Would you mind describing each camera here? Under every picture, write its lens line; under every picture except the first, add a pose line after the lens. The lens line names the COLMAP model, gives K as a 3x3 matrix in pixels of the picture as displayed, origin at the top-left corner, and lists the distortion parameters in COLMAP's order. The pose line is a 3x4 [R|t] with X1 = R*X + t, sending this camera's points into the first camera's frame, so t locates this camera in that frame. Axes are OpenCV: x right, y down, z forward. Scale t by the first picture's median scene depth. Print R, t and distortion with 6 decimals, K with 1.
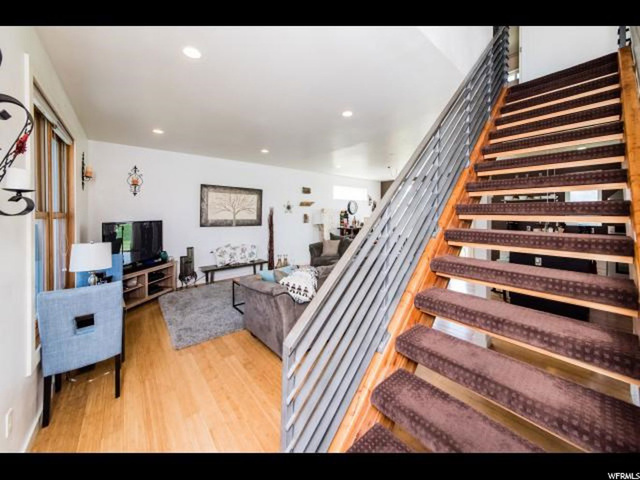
lens RADIAL K [[235.5, 0, 319.9], [0, 235.5, 214.0], [0, 0, 1]] dist [-0.000116, -0.000090]
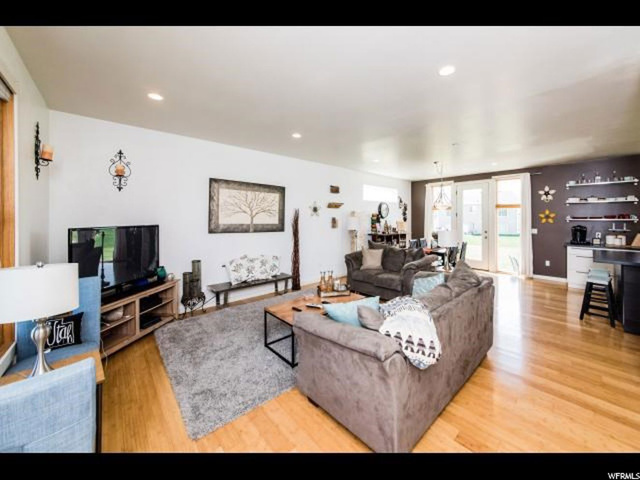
lens RADIAL K [[245.7, 0, 338.0], [0, 245.7, 219.6], [0, 0, 1]] dist [-0.000057, 0.000232]
pose [[0.997950, 0.002995, 0.063923, -0.138135], [-0.003400, 0.999975, 0.006235, 0.002986], [-0.063902, -0.006439, 0.997935, 0.170829]]
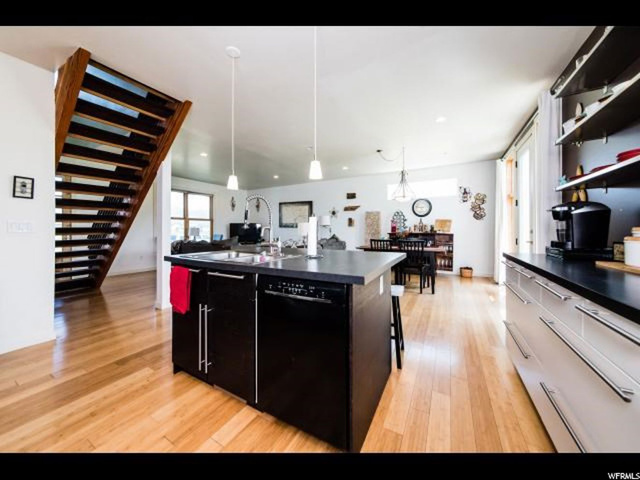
lens RADIAL K [[224.0, 0, 319.9], [0, 224.0, 228.5], [0, 0, 1]] dist [-0.000083, -0.000005]
pose [[0.352840, -0.003765, -0.935676, 1.136246], [0.002138, 0.999993, -0.003217, 0.068408], [0.935681, -0.000865, 0.352845, 0.695532]]
